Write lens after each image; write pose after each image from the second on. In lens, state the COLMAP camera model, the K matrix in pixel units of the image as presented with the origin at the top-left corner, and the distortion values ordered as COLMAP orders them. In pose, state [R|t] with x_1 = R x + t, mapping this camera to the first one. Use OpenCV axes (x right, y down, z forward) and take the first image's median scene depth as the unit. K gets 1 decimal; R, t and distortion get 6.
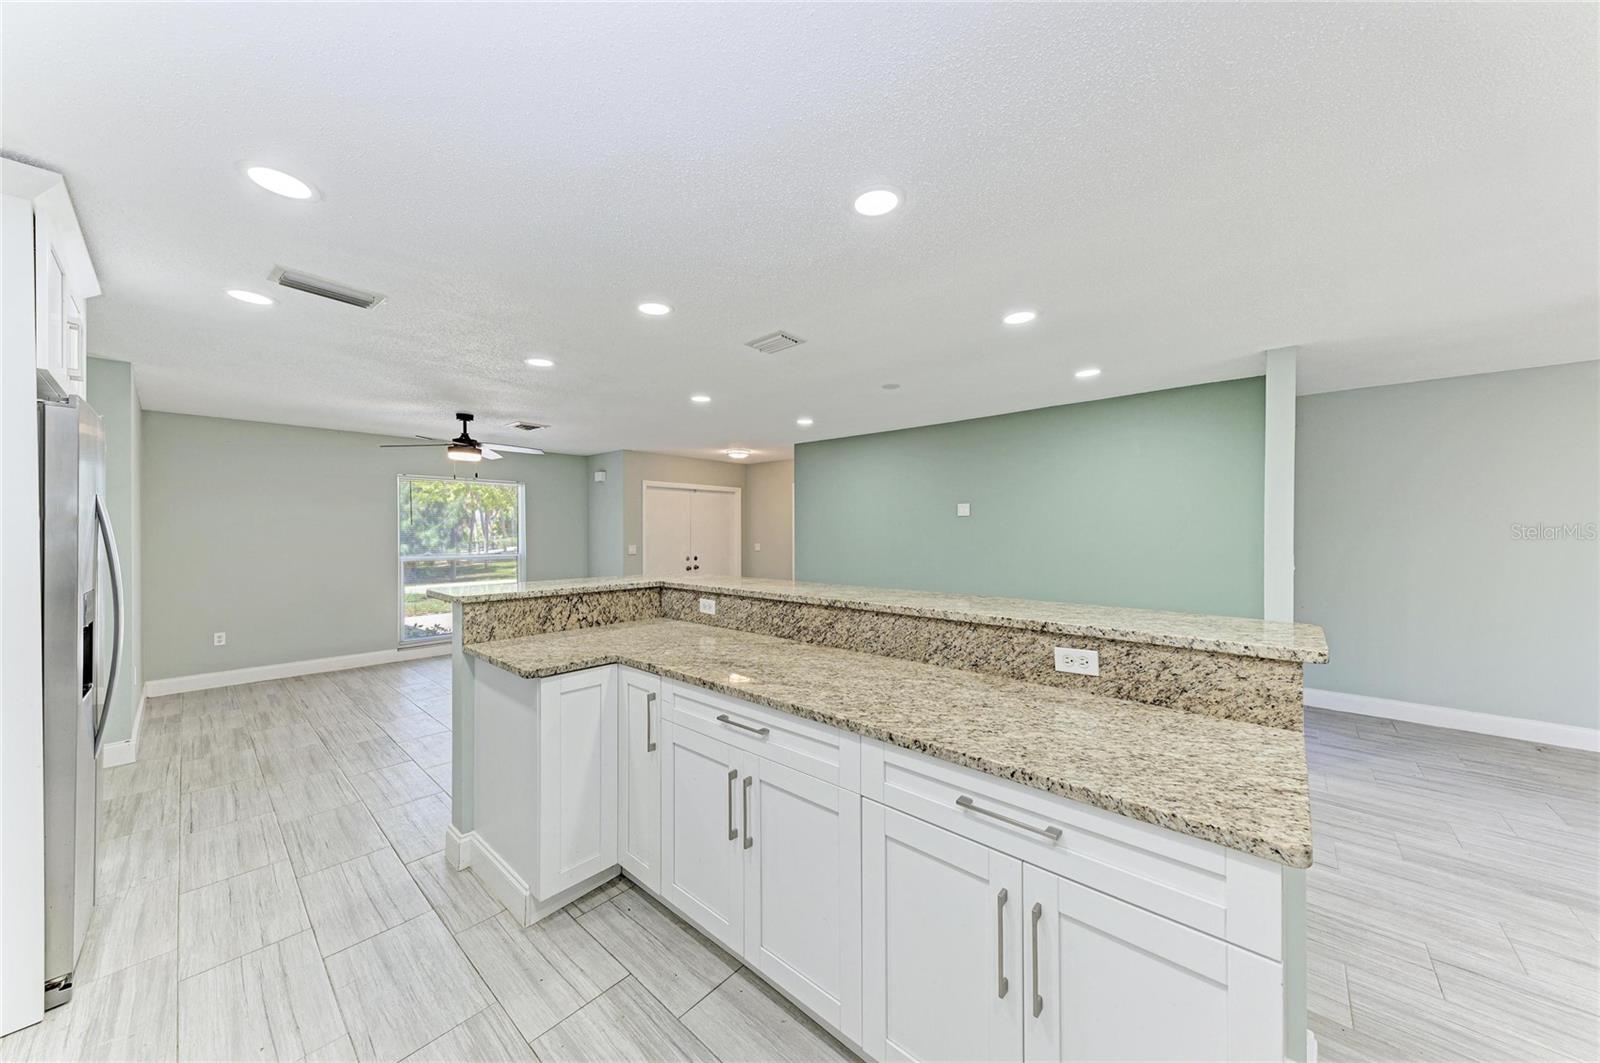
lens RADIAL K [[553.2, 0, 798.3], [0, 553.2, 531.7], [0, 0, 1]] dist [0.010499, -0.002500]
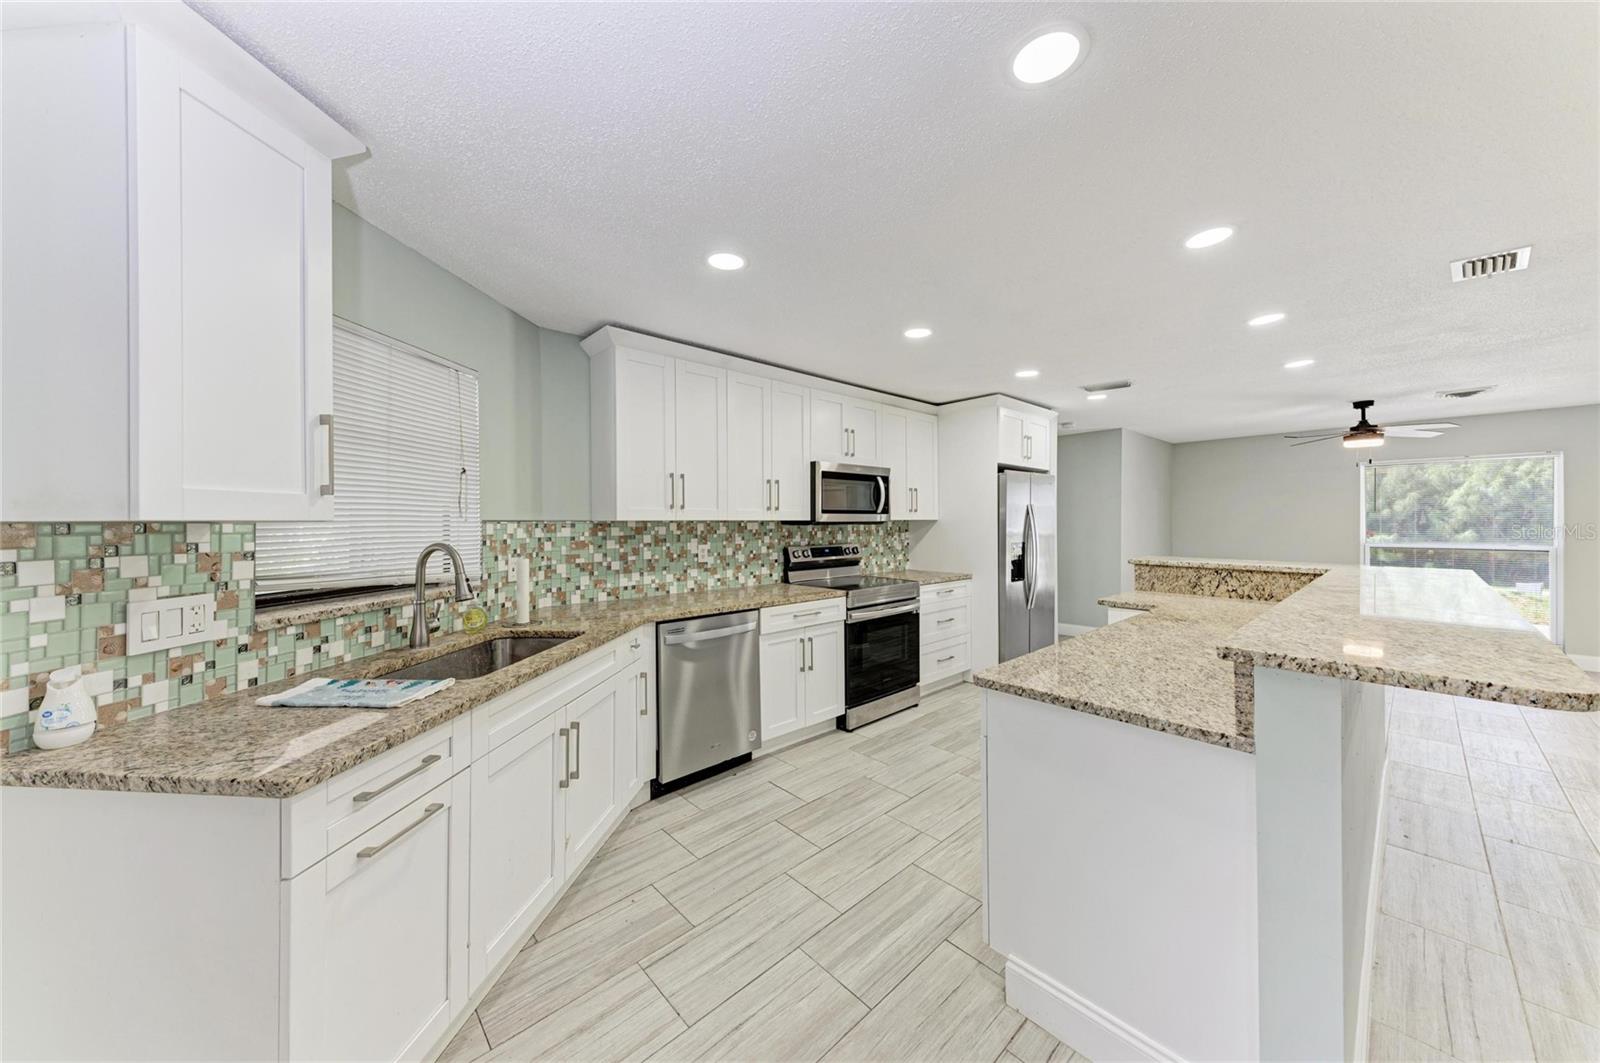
lens RADIAL K [[557.1, 0, 793.5], [0, 557.1, 521.0], [0, 0, 1]] dist [0.000954, -0.000208]
pose [[-0.124408, 0.007102, -0.992206, 0.761533], [0.000254, 0.999975, 0.007126, -0.004032], [0.992231, 0.000635, -0.124407, 0.153953]]
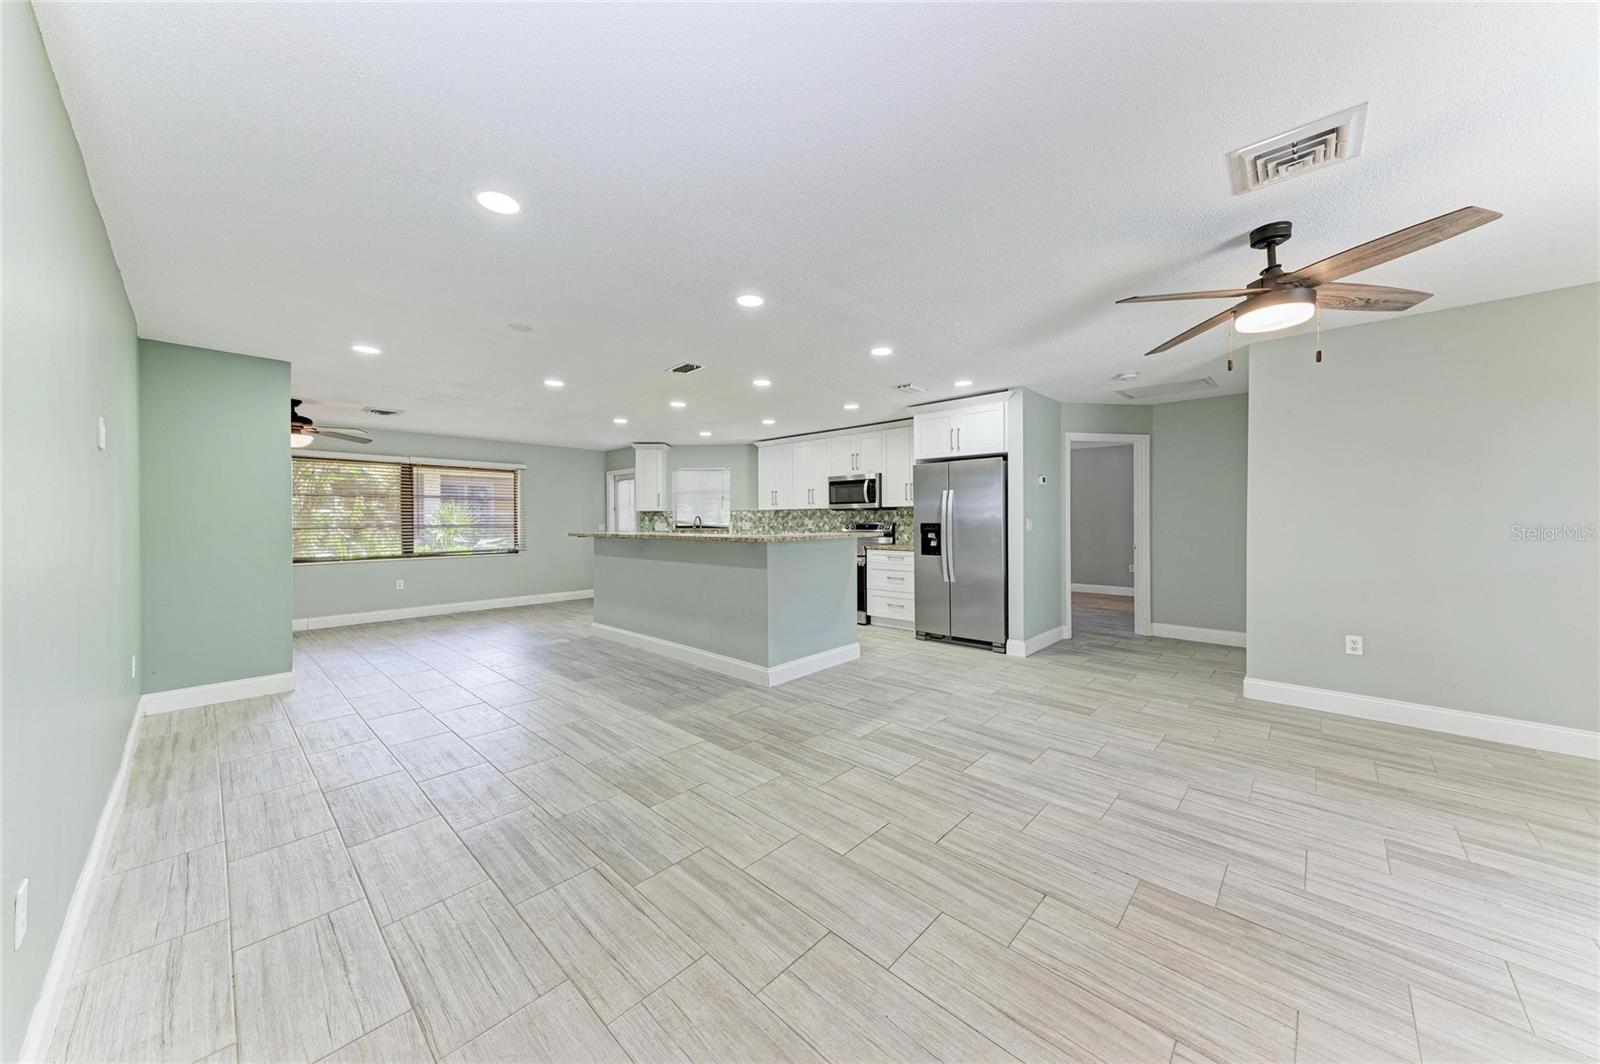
lens RADIAL K [[532.7, 0, 757.2], [0, 532.7, 505.5], [0, 0, 1]] dist [-0.000123, -0.000353]
pose [[-0.995852, 0.013896, 0.089921, -0.313503], [0.011841, 0.999657, -0.023342, 0.038066], [-0.090215, -0.022181, -0.995675, 2.183305]]
